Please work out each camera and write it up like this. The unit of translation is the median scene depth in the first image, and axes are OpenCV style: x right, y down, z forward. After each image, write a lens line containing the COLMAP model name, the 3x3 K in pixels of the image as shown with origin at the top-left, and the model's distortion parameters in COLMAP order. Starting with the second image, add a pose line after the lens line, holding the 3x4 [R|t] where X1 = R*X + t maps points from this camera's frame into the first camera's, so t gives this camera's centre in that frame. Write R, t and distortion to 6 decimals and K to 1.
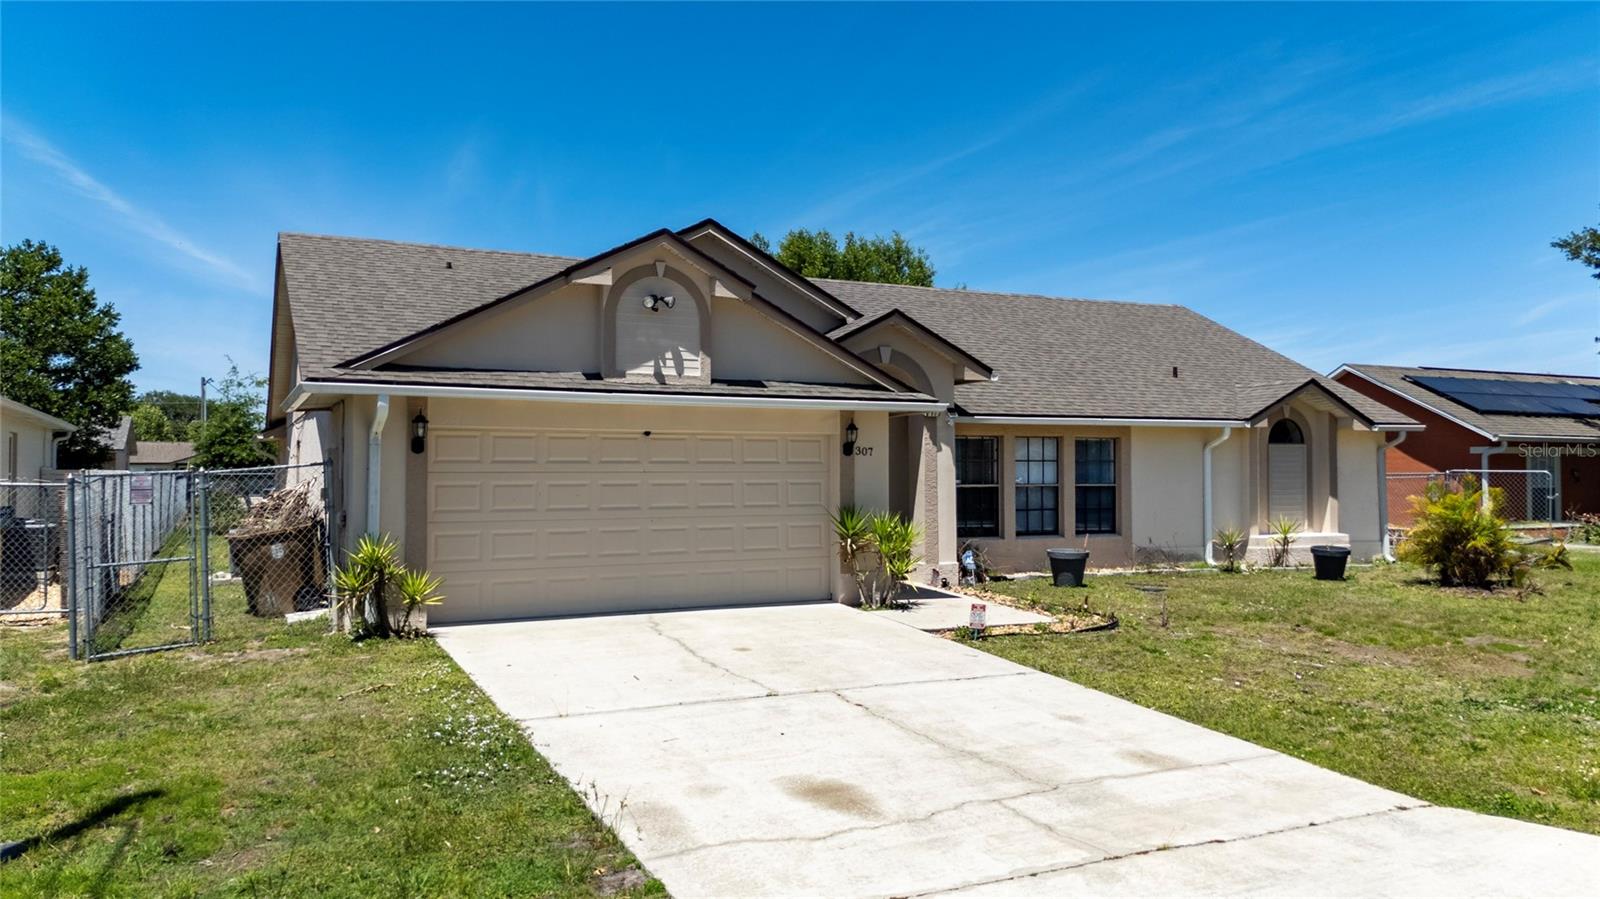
lens RADIAL K [[1165.0, 0, 800.0], [0, 1165.0, 449.5], [0, 0, 1]] dist [0.079278, -0.078367]
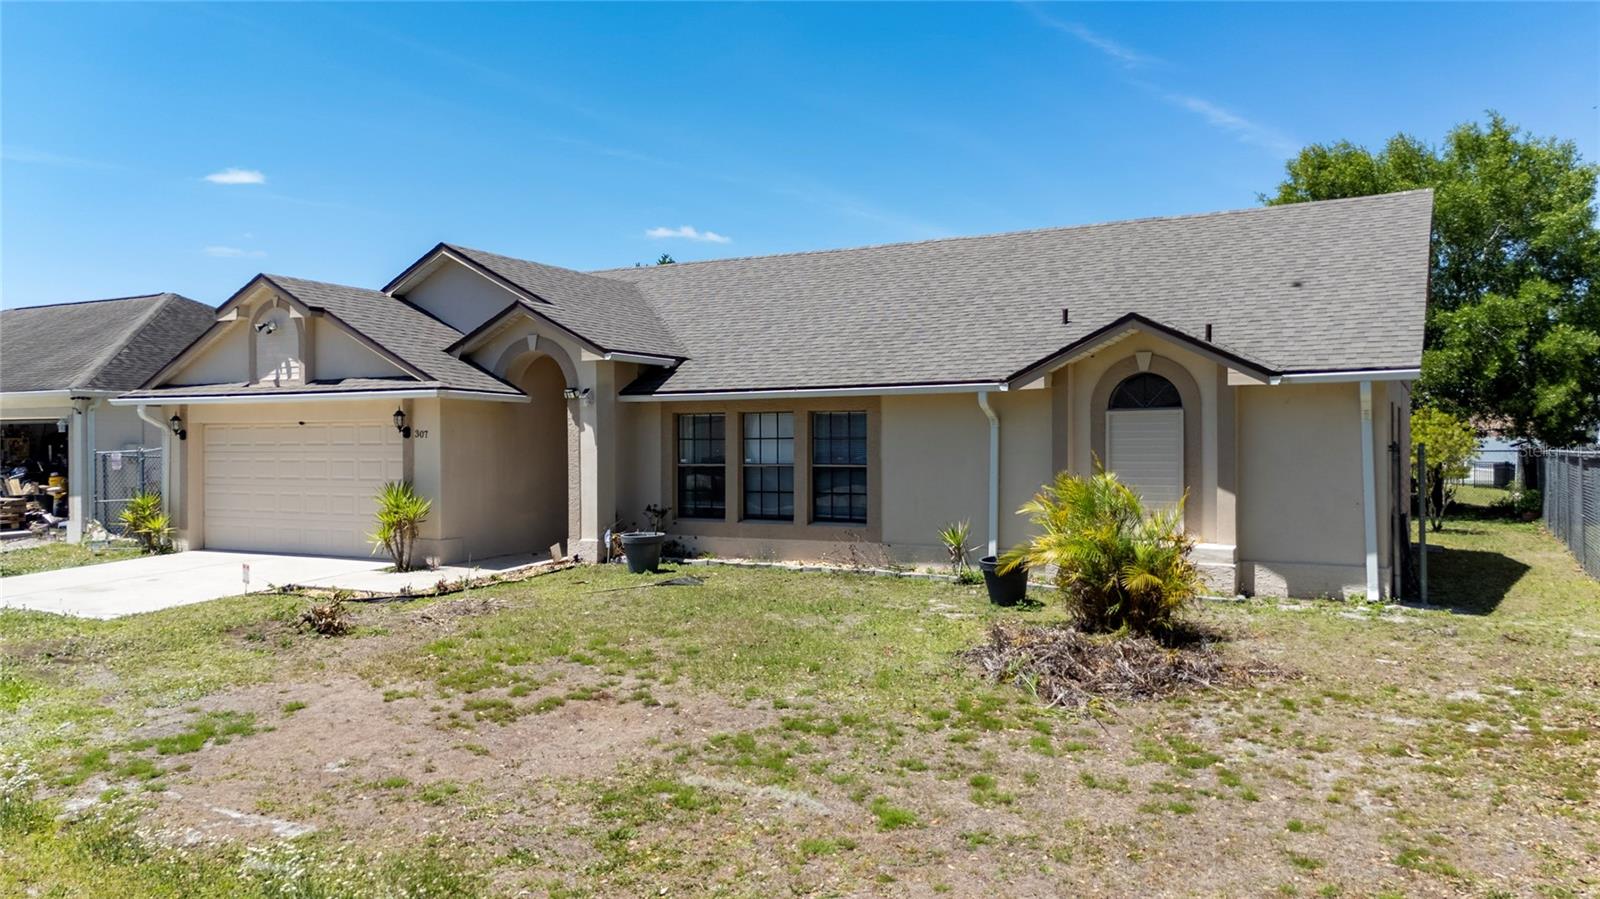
lens RADIAL K [[1165.0, 0, 800.0], [0, 1165.0, 449.5], [0, 0, 1]] dist [0.079278, -0.078367]
pose [[0.577203, 0.002906, -0.816596, 1.222091], [0.018525, 0.999690, 0.016652, 0.004617], [0.816391, -0.024739, 0.576970, 0.637316]]
